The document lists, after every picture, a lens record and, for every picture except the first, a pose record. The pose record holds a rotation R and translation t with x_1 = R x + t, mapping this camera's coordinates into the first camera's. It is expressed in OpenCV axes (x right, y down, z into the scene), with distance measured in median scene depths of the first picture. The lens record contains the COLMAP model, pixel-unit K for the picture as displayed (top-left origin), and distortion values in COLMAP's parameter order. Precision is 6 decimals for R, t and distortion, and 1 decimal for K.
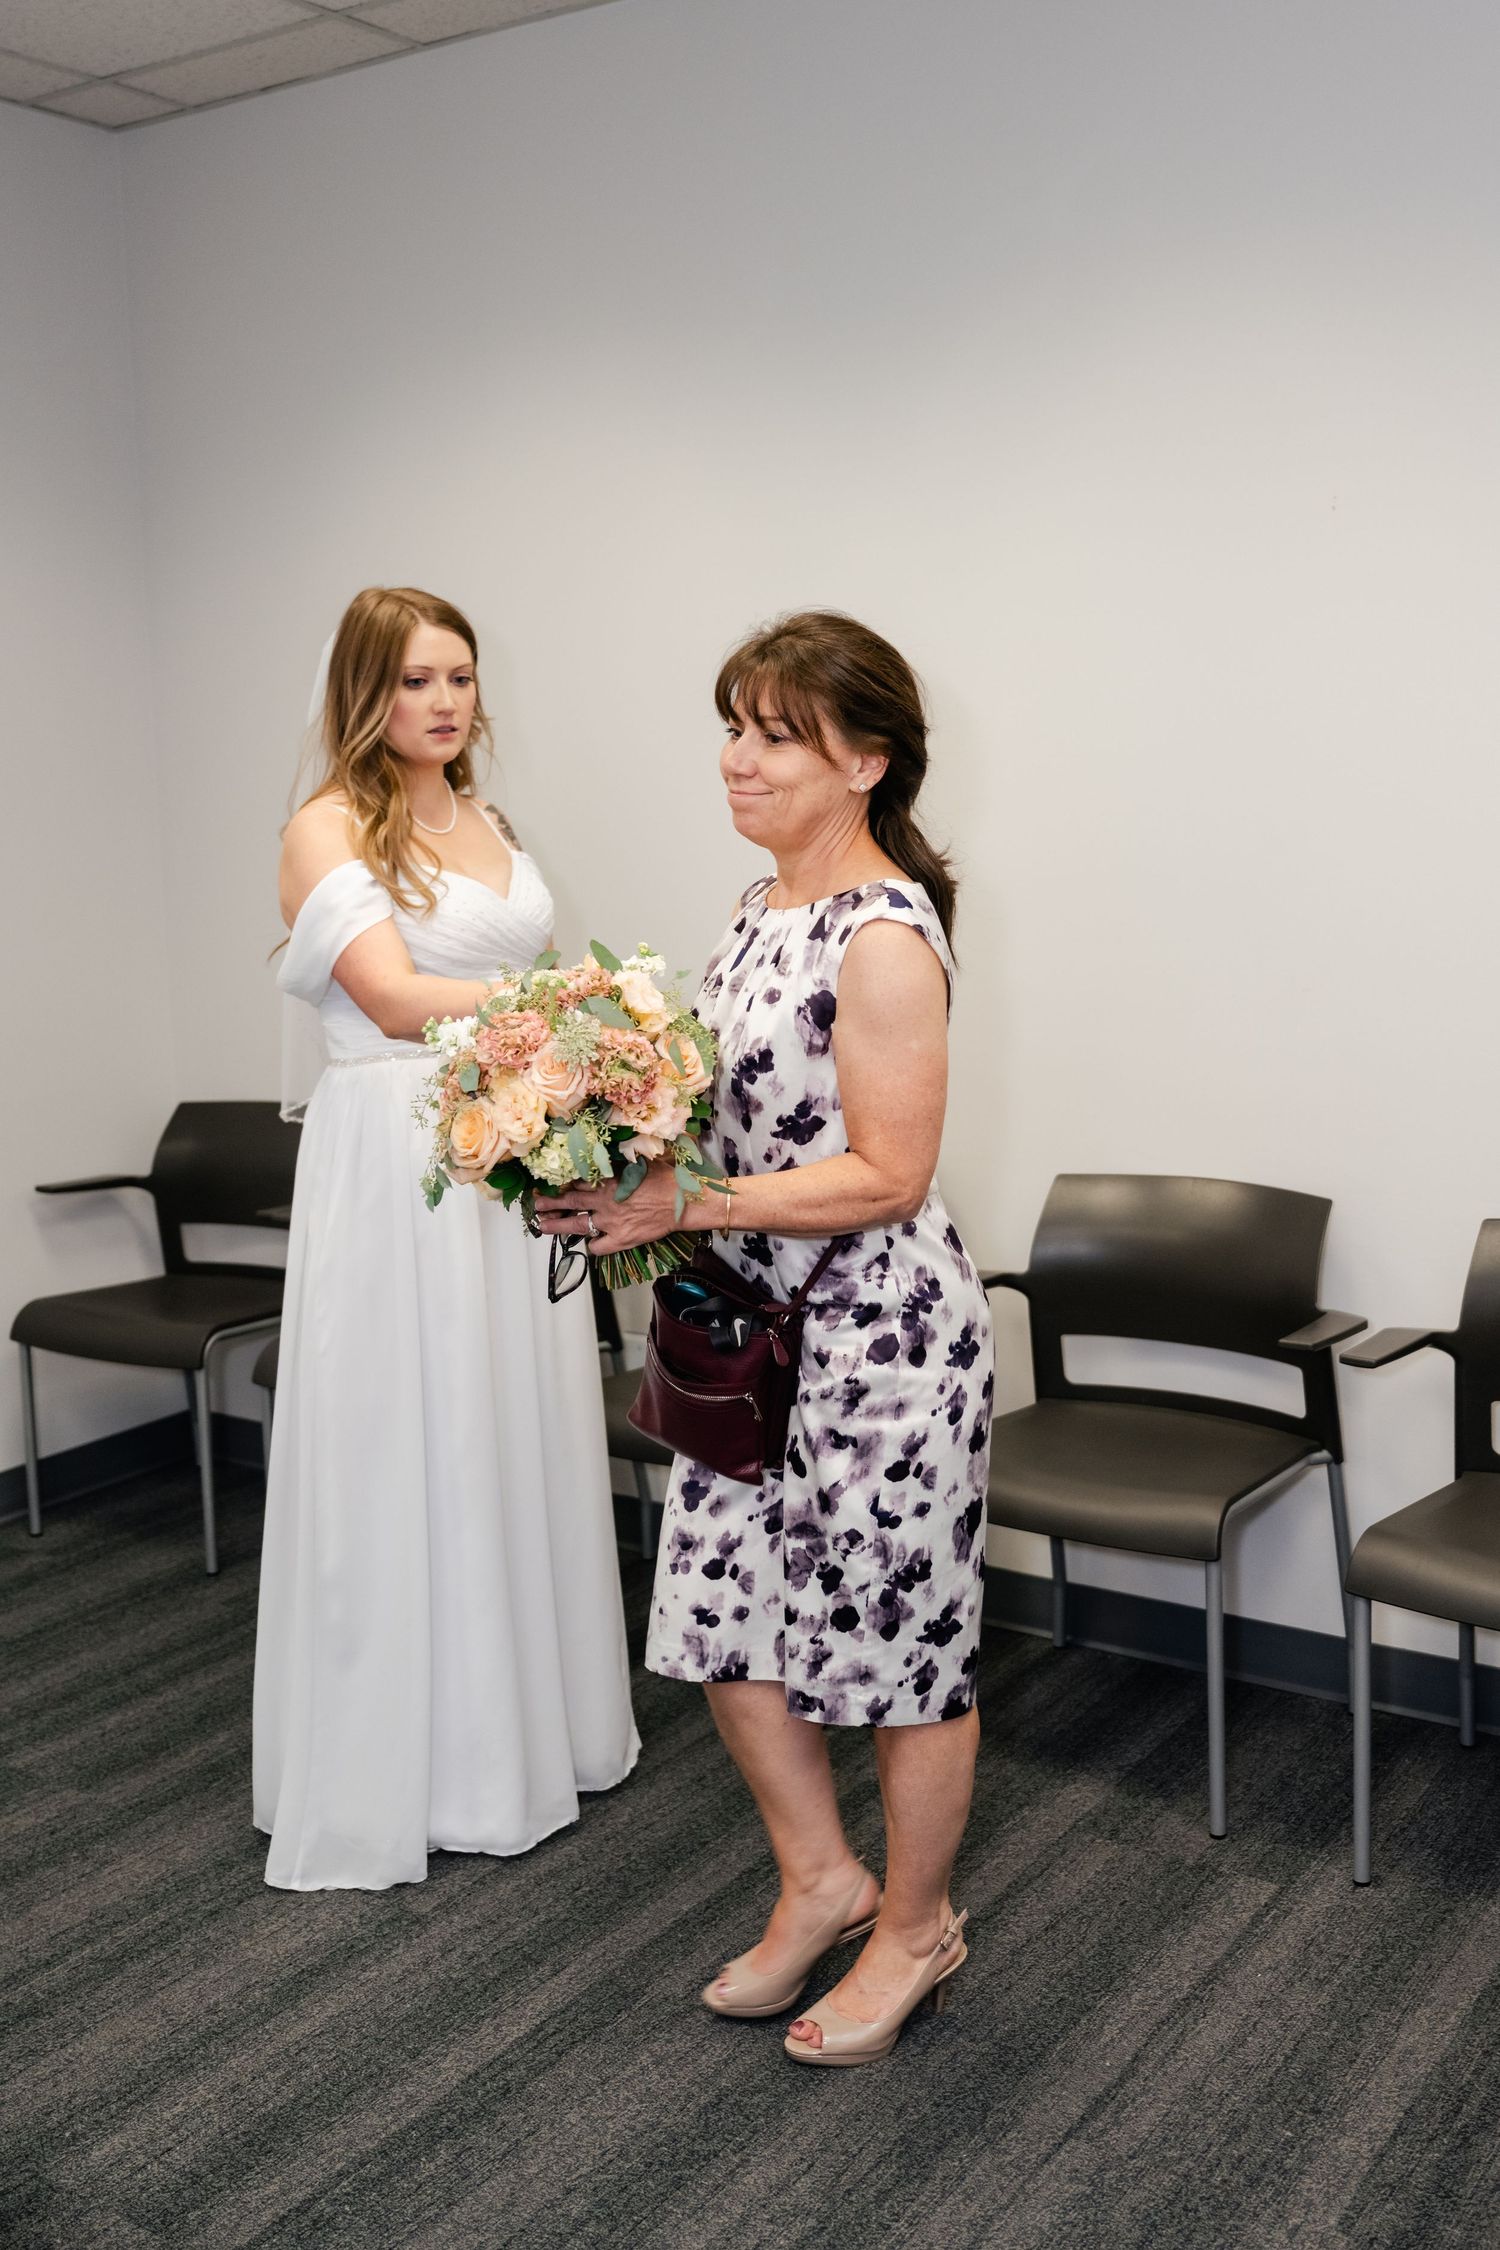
lens RADIAL K [[2217.6, 0, 800.2], [0, 2217.6, 1034.1], [0, 0, 1]] dist [0.009059, 0.000000]
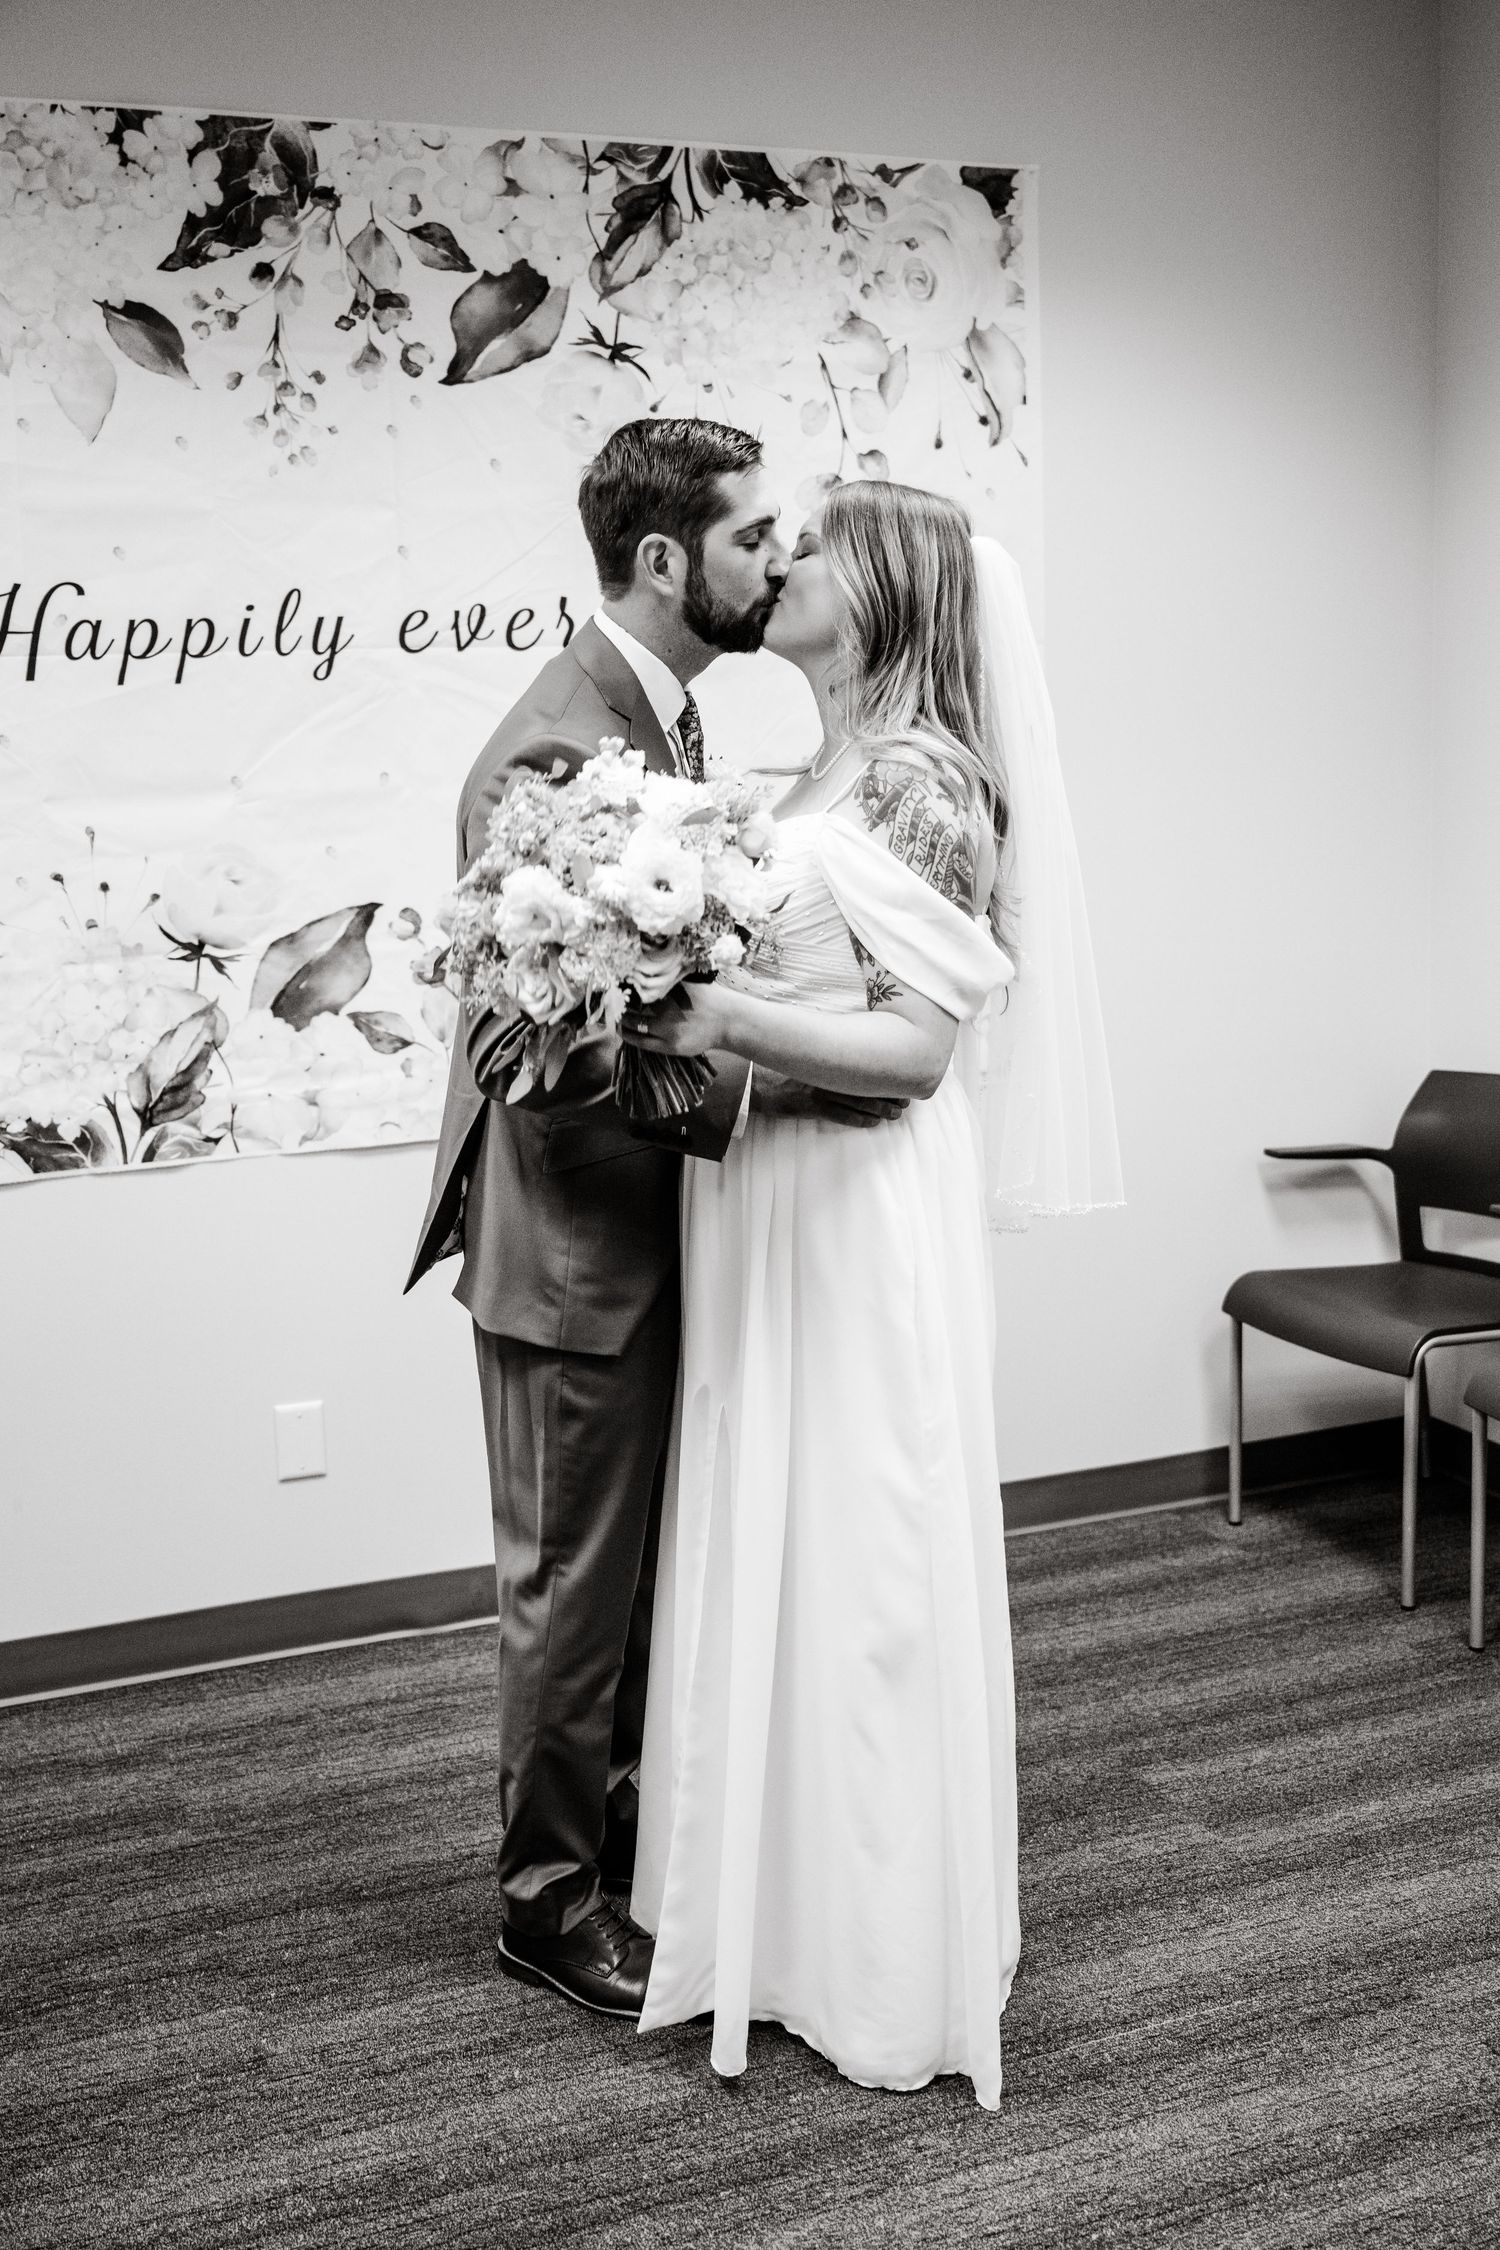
lens RADIAL K [[2317.7, 0, 811.3], [0, 2317.7, 1075.5], [0, 0, 1]] dist [-0.004628, 0.000000]
pose [[0.831842, 0.083876, -0.548639, 0.026048], [-0.062428, 0.996382, 0.057674, -0.005728], [0.551491, -0.013726, 0.834068, 0.113657]]
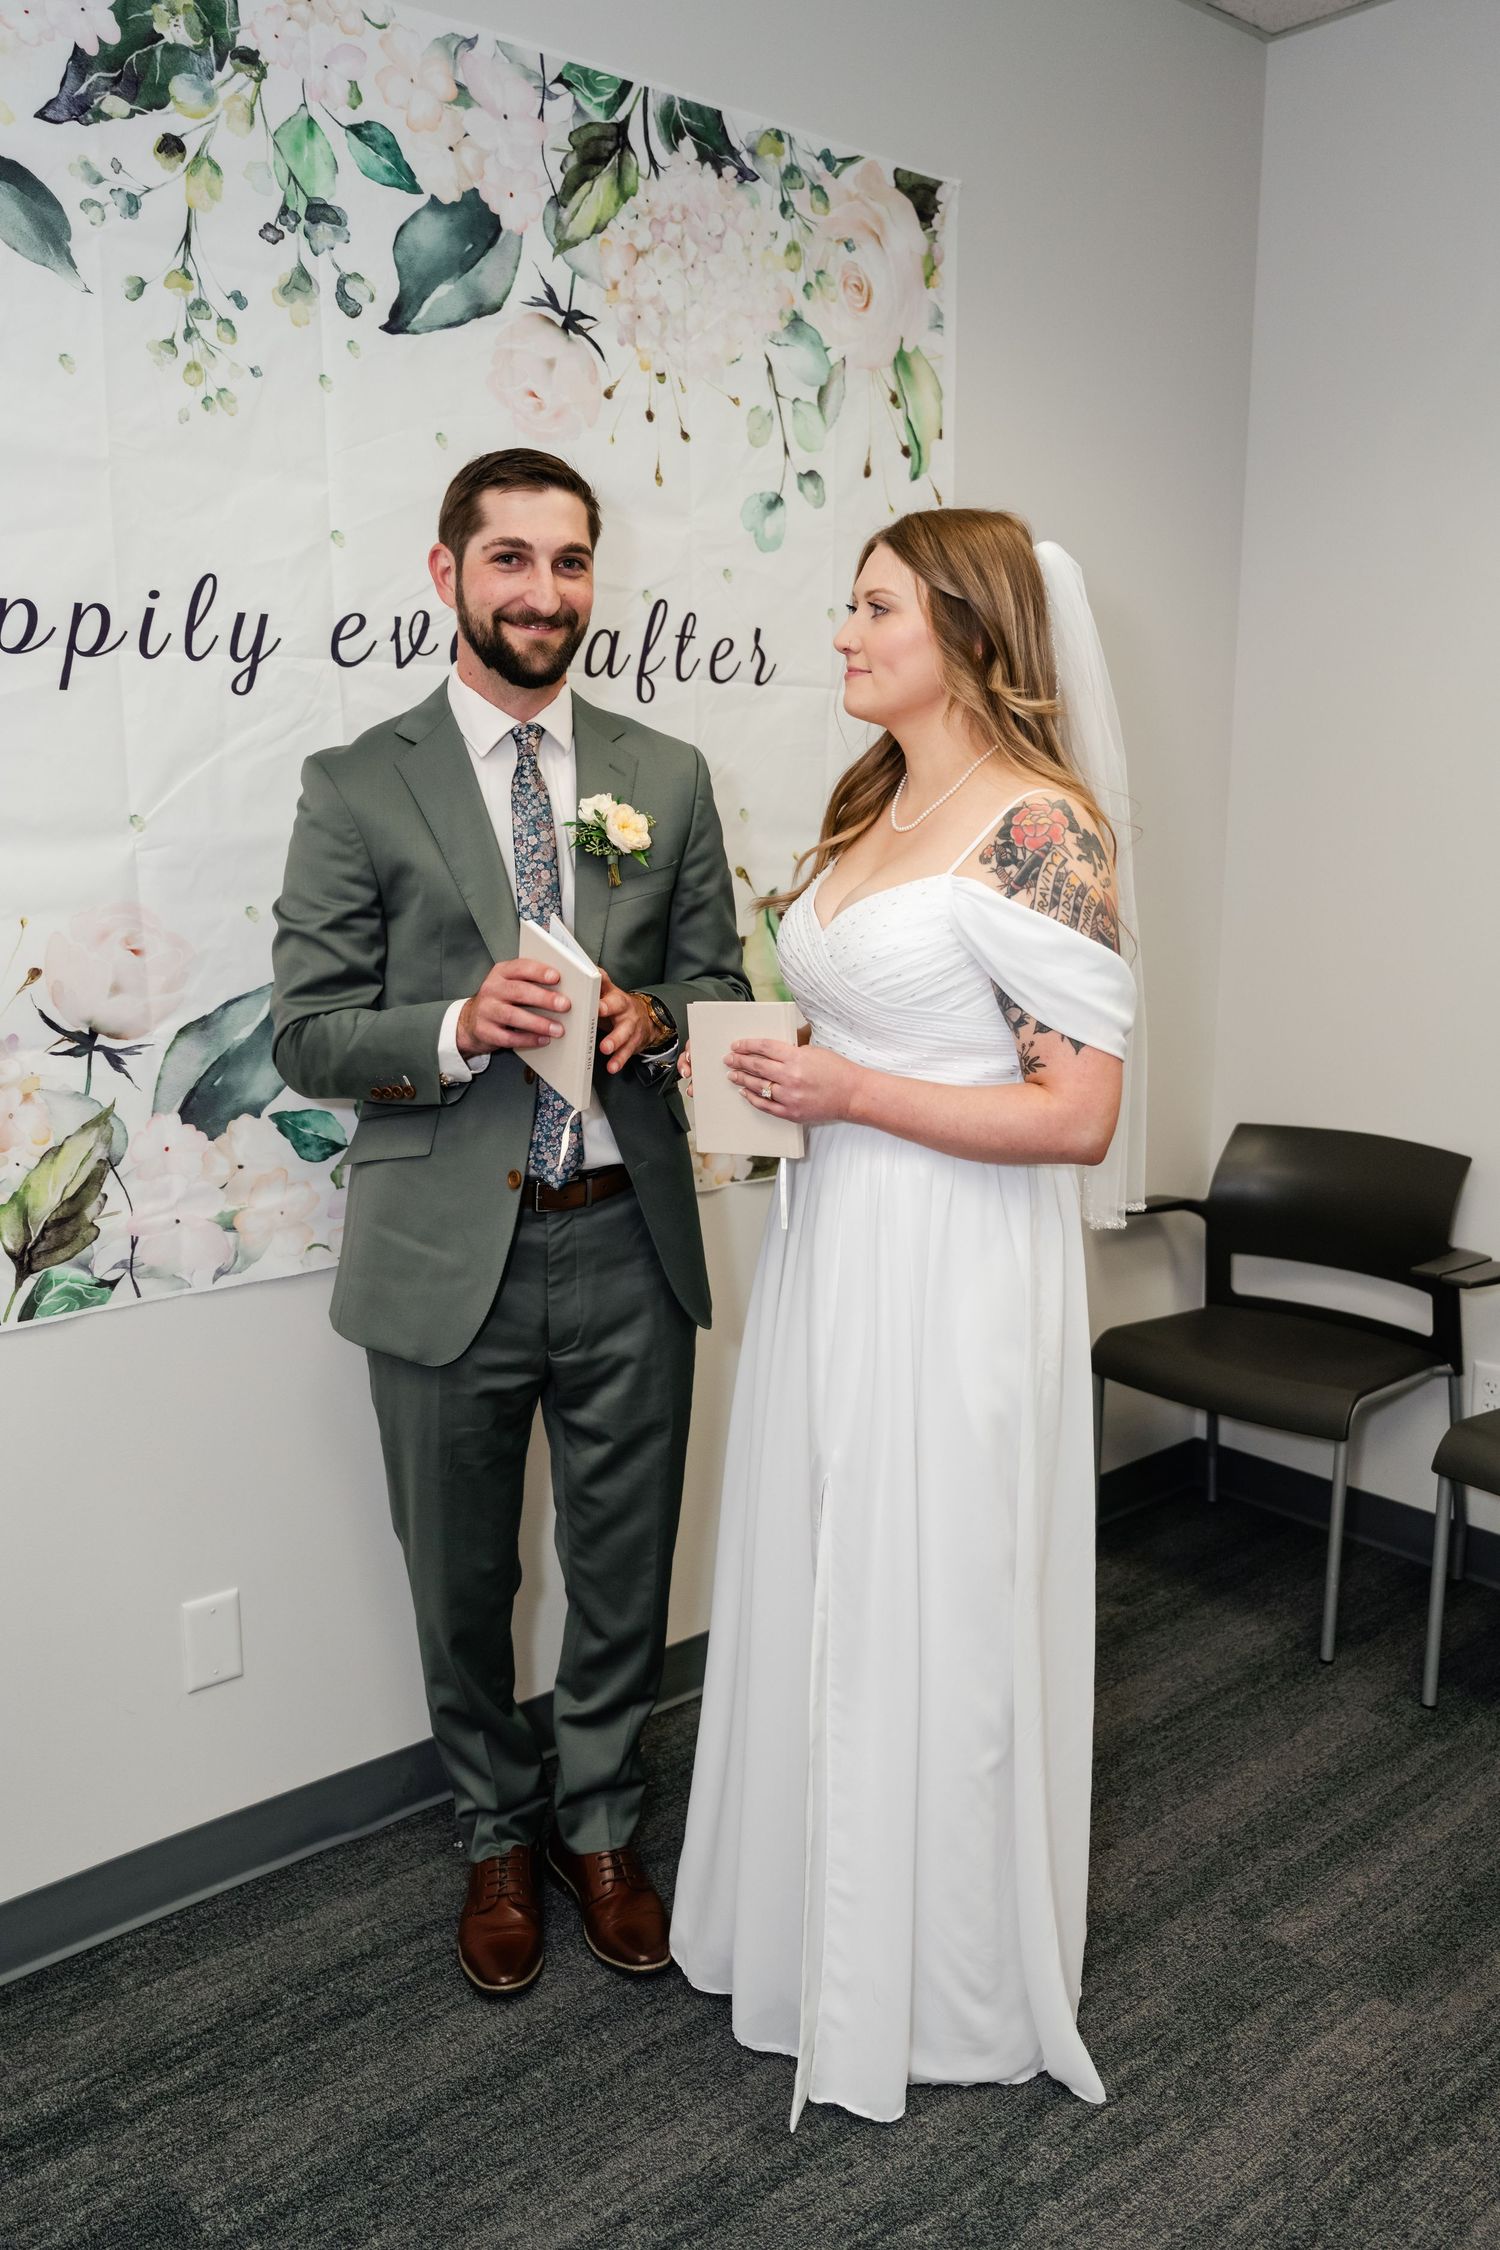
lens RADIAL K [[1767.4, 0, 739.0], [0, 1767.4, 1116.1], [0, 0, 1]] dist [-0.009911, 0.005148]
pose [[0.963984, 0.076507, -0.254720, -0.350953], [-0.060121, 0.995626, 0.071518, -0.014642], [0.259077, -0.053628, 0.964367, 0.276701]]
